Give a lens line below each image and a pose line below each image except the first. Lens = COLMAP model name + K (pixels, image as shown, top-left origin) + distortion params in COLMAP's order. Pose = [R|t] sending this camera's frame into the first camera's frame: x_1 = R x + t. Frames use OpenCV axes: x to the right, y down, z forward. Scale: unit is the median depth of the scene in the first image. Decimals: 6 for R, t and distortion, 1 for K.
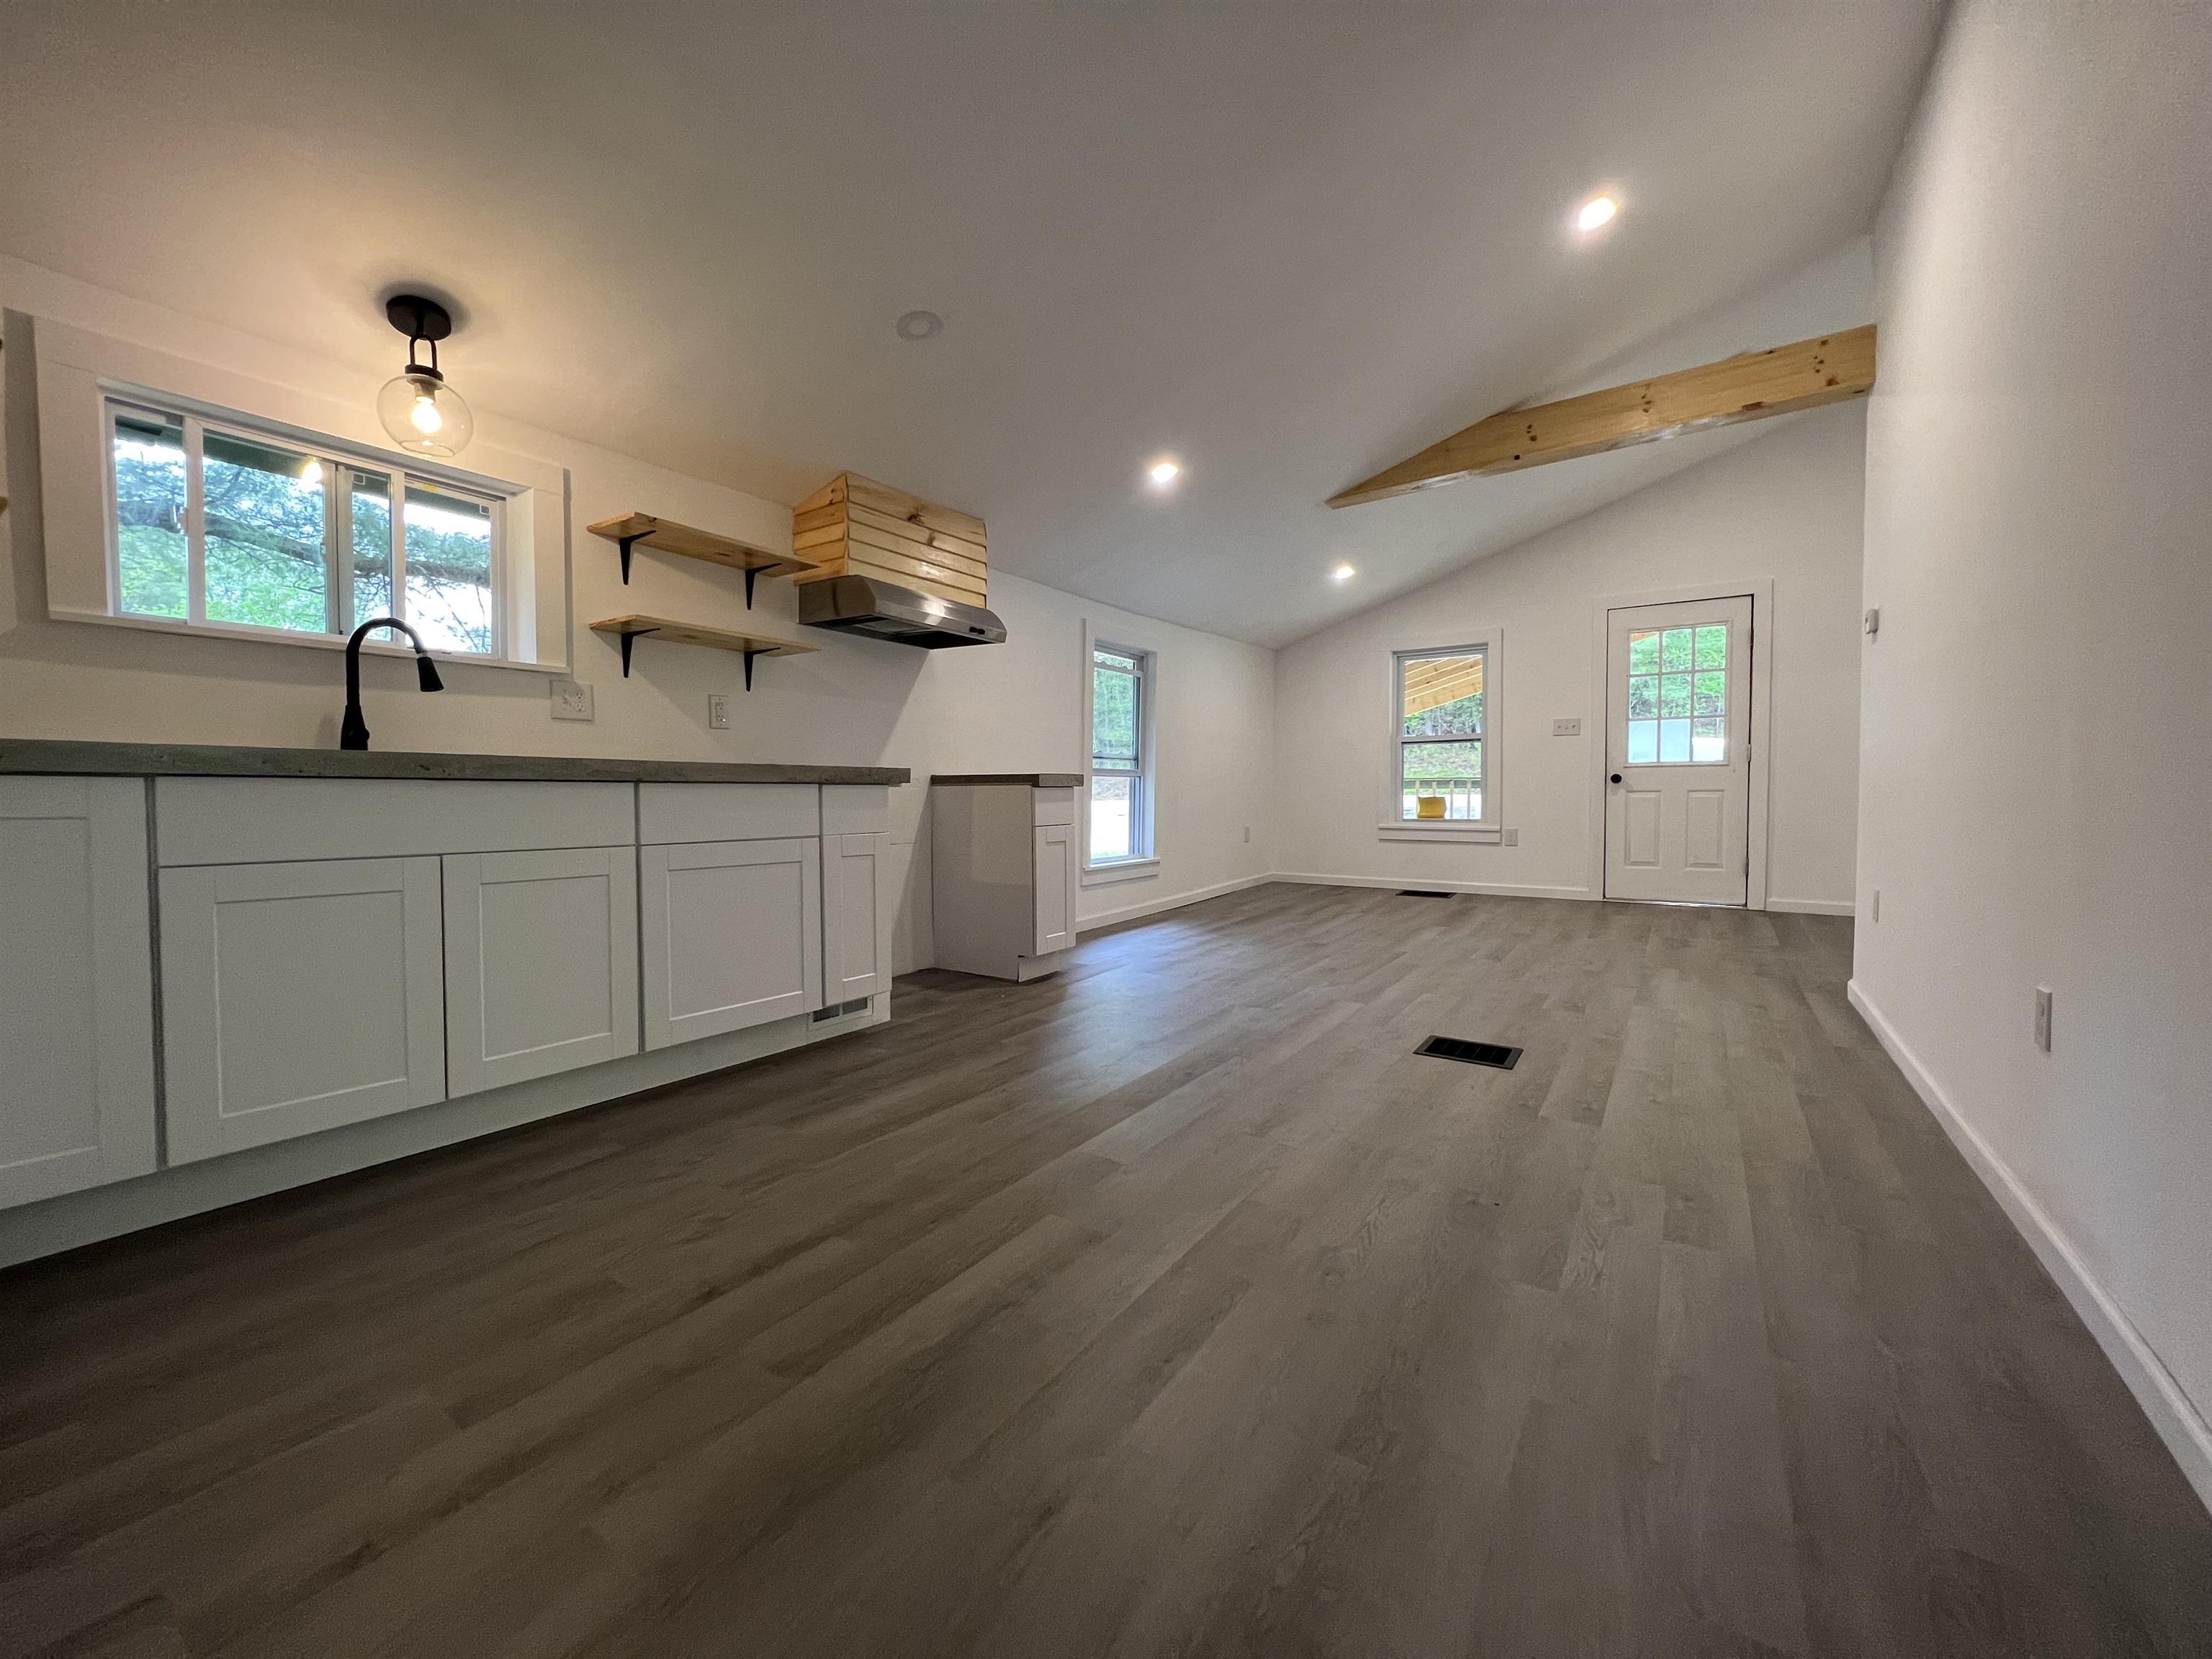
lens RADIAL K [[885.6, 0, 1103.4], [0, 885.6, 827.5], [0, 0, 1]] dist [0.001118, 0.000260]
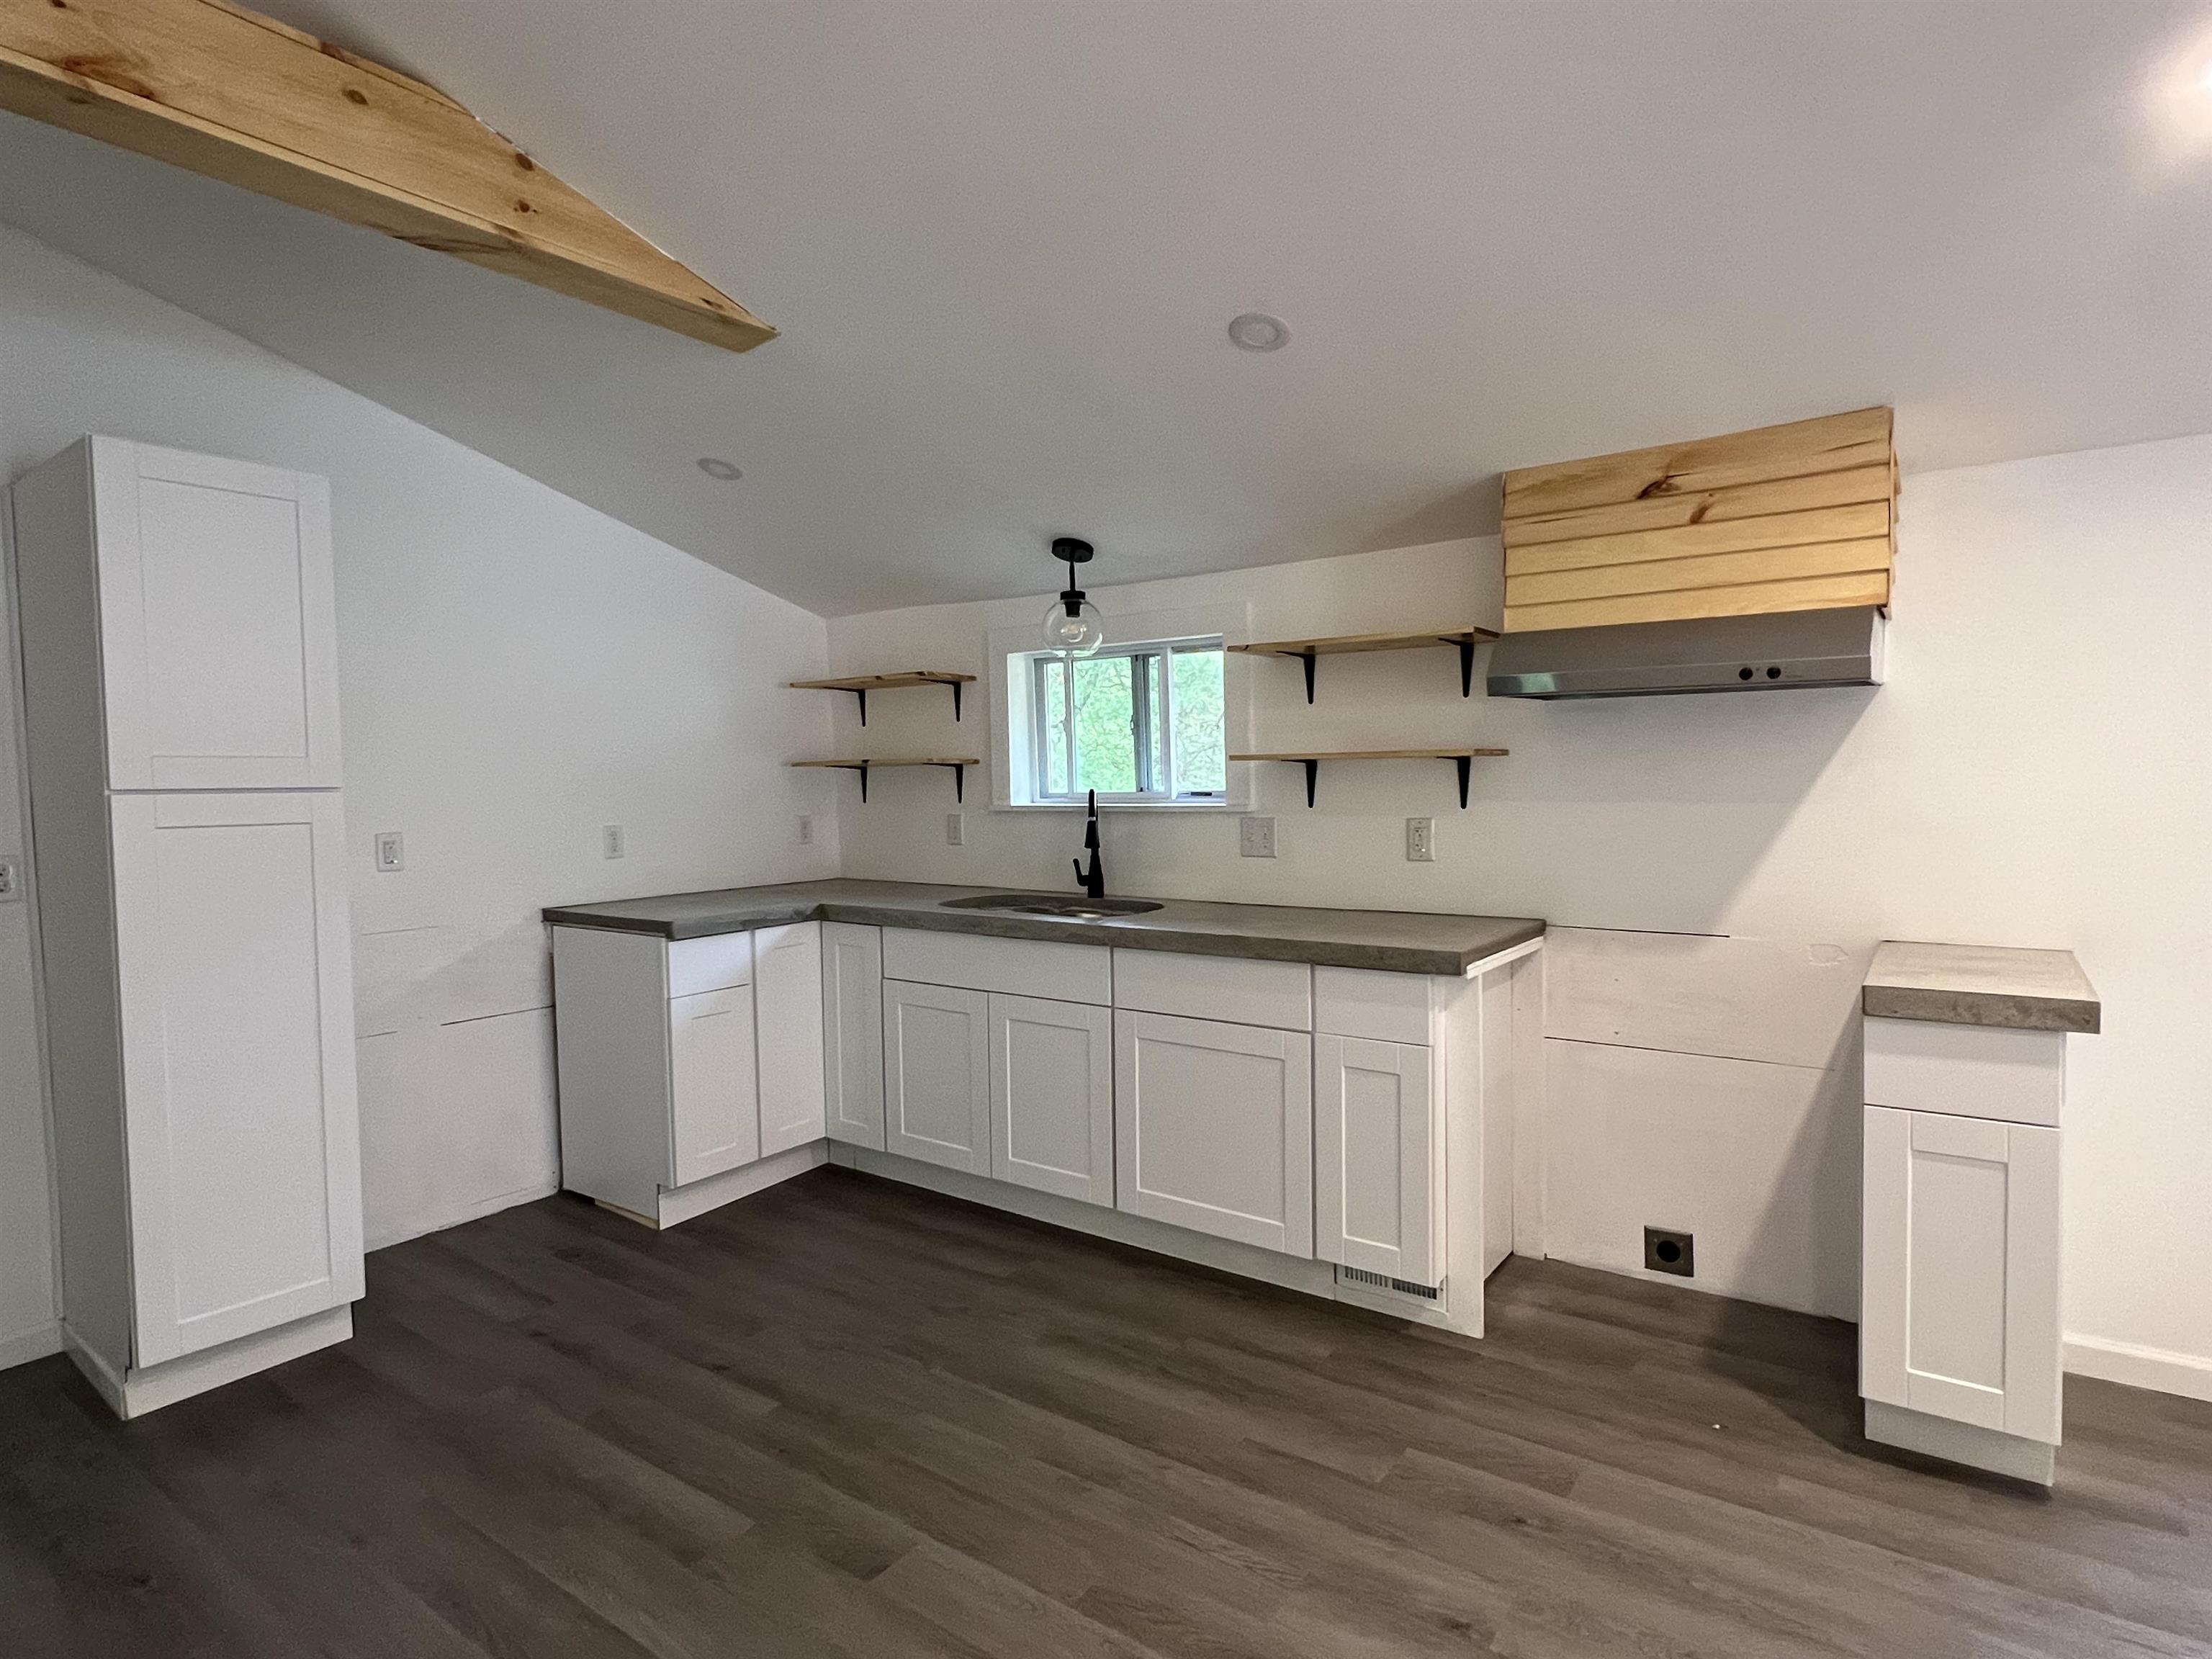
lens RADIAL K [[1181.2, 0, 1098.5], [0, 1181.2, 830.4], [0, 0, 1]] dist [0.001400, 0.000344]
pose [[-0.044431, 0.054042, -0.997550, 0.592652], [-0.017846, 0.998333, 0.054880, -0.186490], [0.998853, 0.020240, -0.043392, 0.751468]]
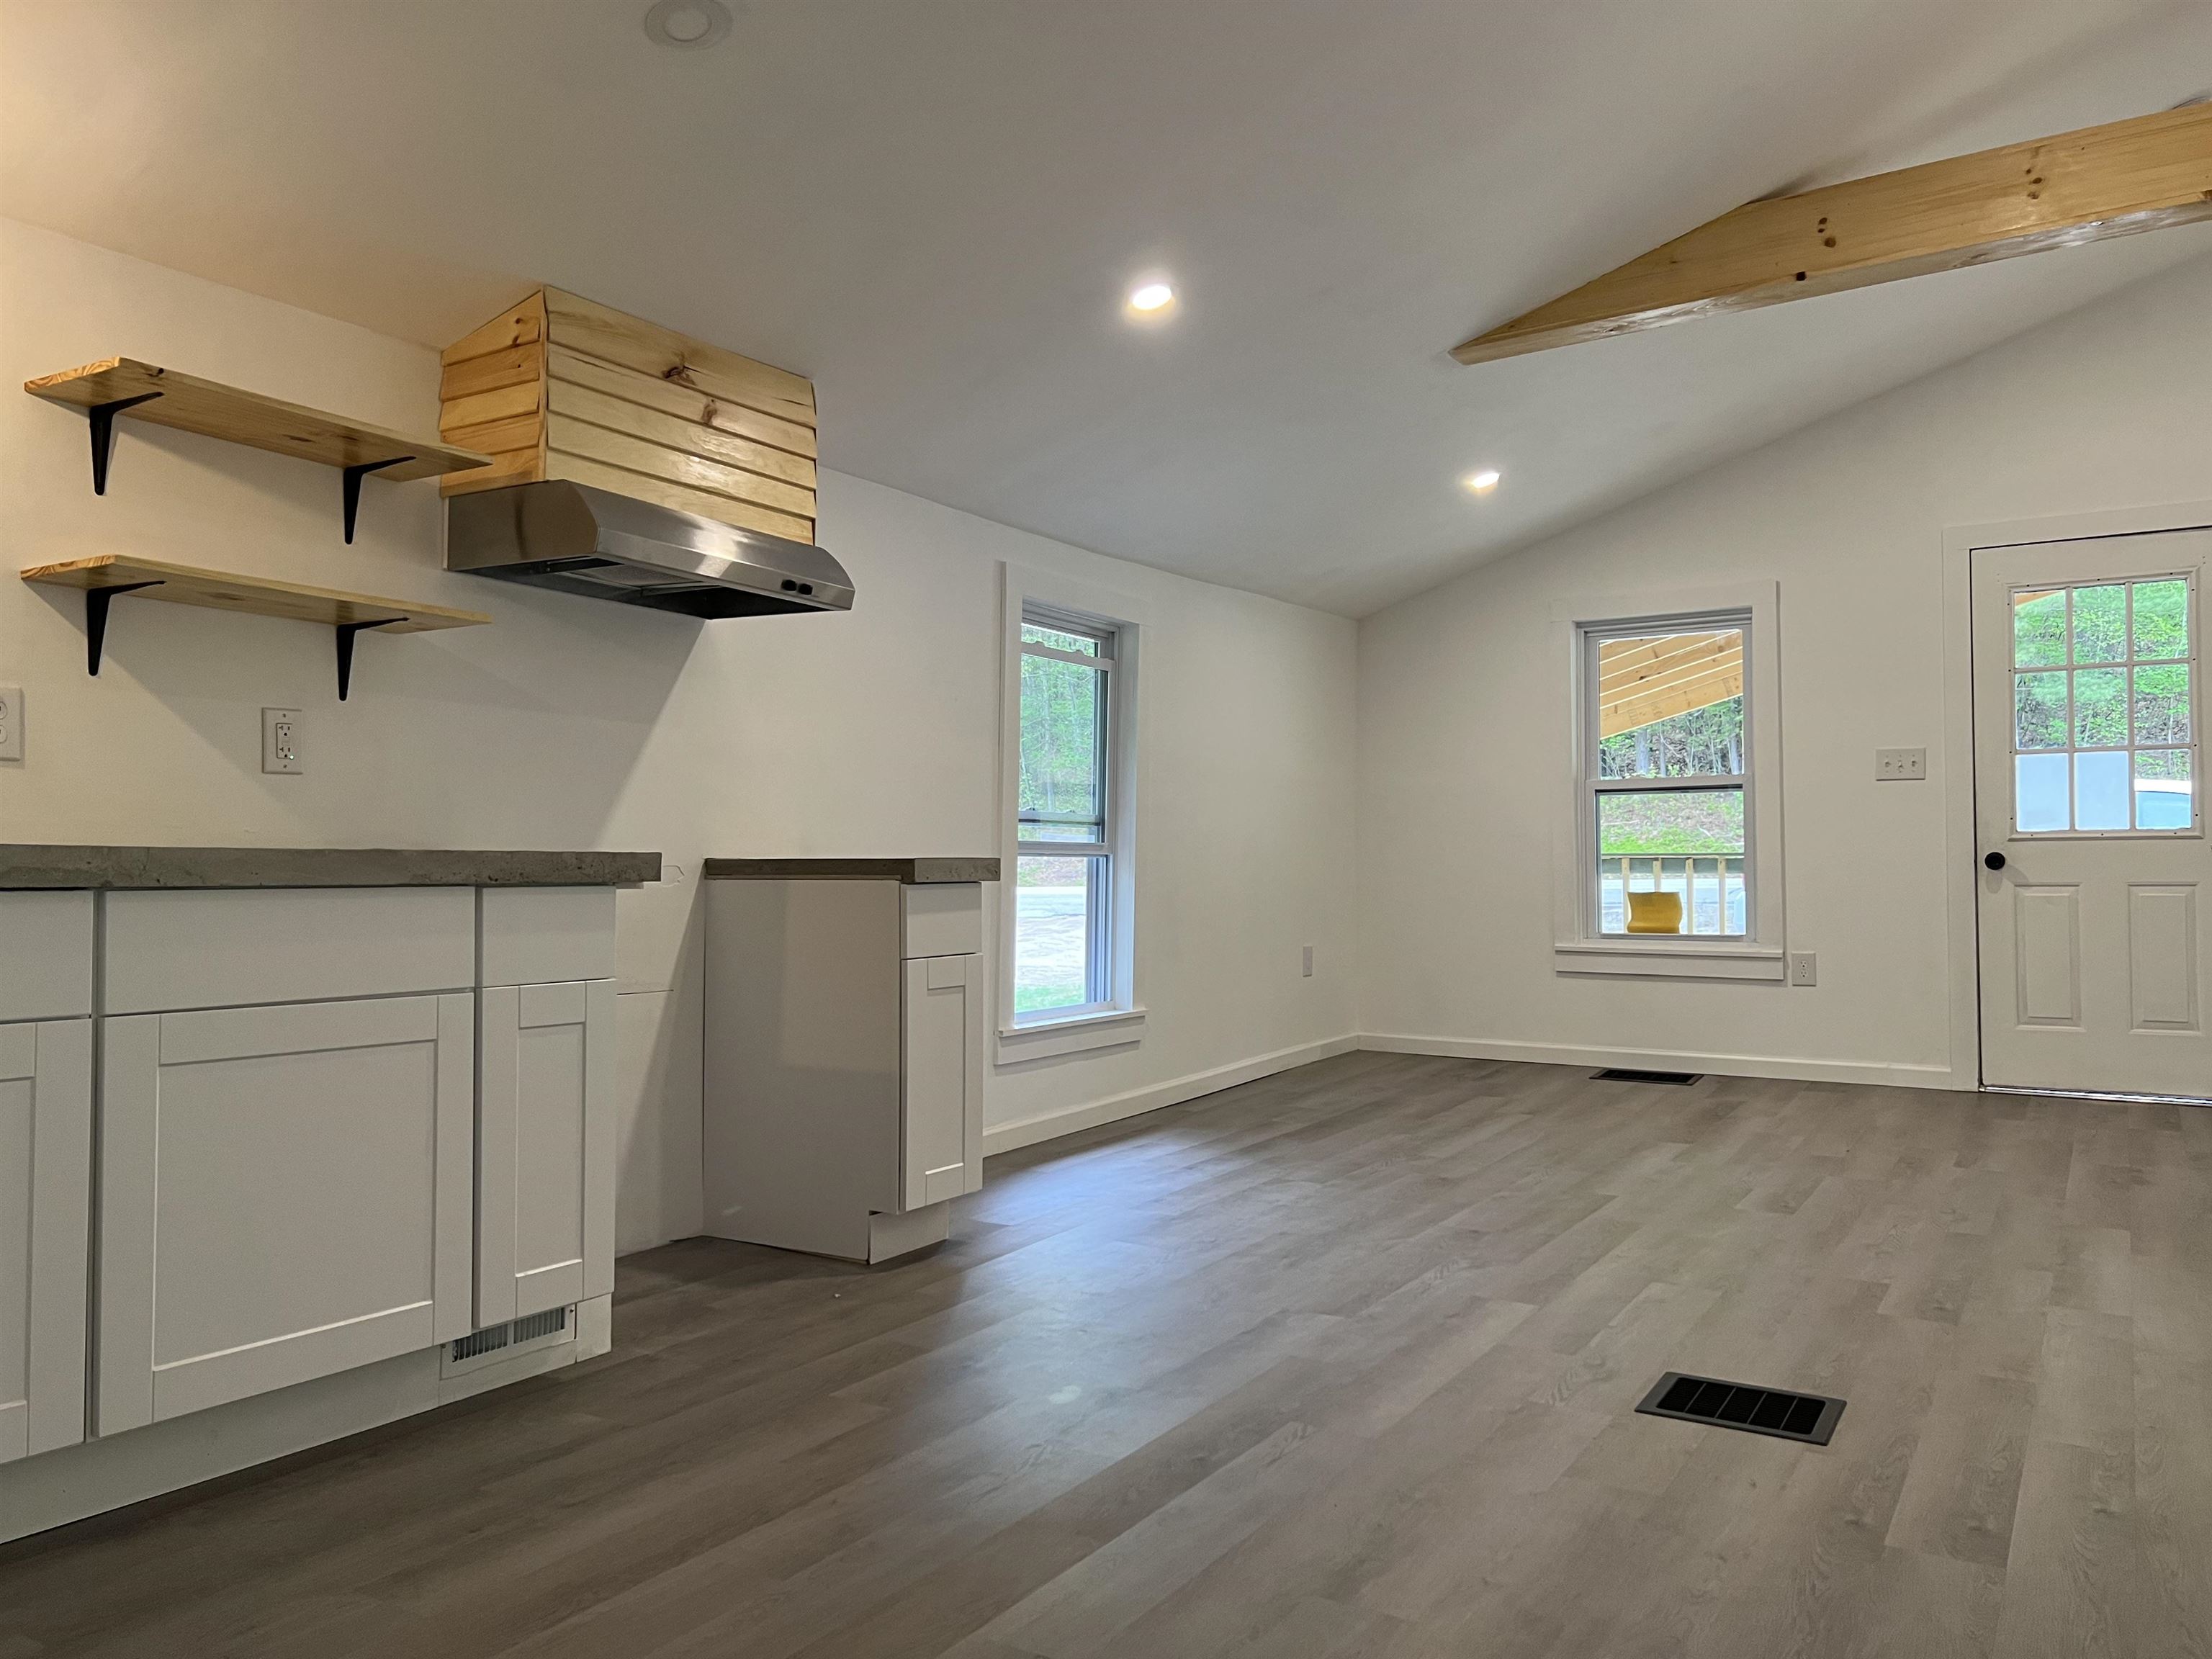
lens RADIAL K [[1658.5, 0, 1109.7], [0, 1658.5, 831.5], [0, 0, 1]] dist [0.052629, -0.051952]
pose [[0.999134, 0.002637, 0.041534, 0.002844], [-0.000034, 0.998041, -0.062556, -0.017768], [-0.041618, 0.062500, 0.997177, 0.019895]]
